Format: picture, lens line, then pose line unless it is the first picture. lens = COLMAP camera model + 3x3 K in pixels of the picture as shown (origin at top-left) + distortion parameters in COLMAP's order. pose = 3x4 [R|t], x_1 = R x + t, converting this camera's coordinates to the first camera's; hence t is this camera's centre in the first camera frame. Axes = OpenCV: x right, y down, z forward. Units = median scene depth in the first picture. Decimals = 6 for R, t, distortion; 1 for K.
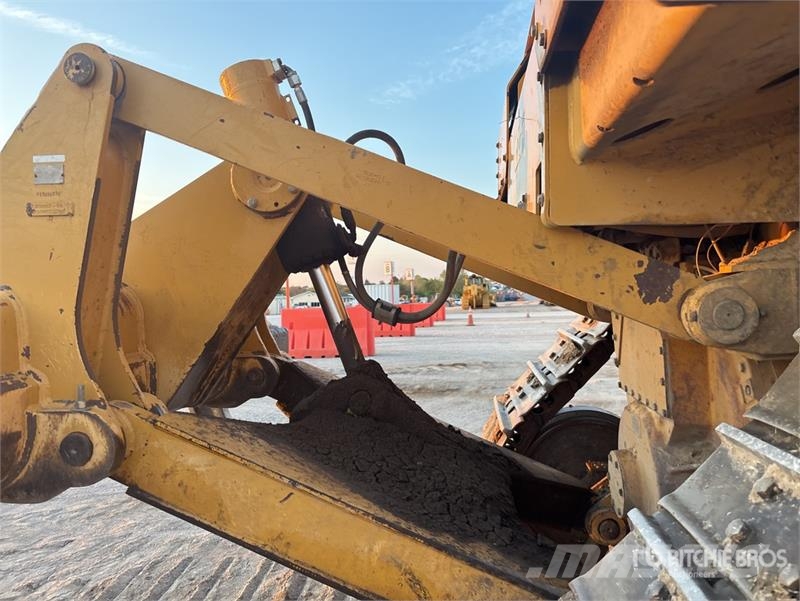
lens RADIAL K [[594.0, 0, 402.9], [0, 594.0, 294.3], [0, 0, 1]] dist [0.065428, -0.072398]
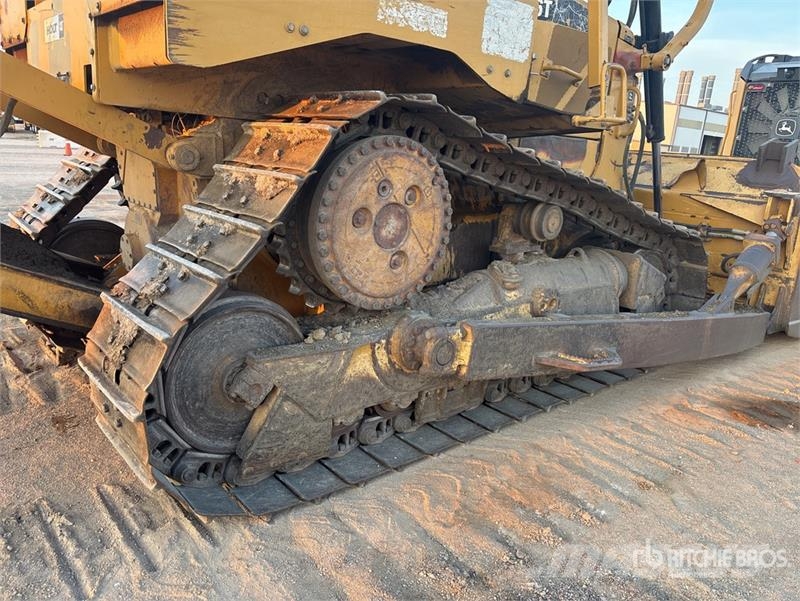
lens RADIAL K [[604.6, 0, 397.8], [0, 604.6, 297.9], [0, 0, 1]] dist [0.036530, -0.002613]
pose [[0.678868, -0.116076, 0.725028, -0.414620], [-0.083373, 0.968854, 0.233177, -0.033584], [-0.729512, -0.218744, 0.648046, -0.759226]]
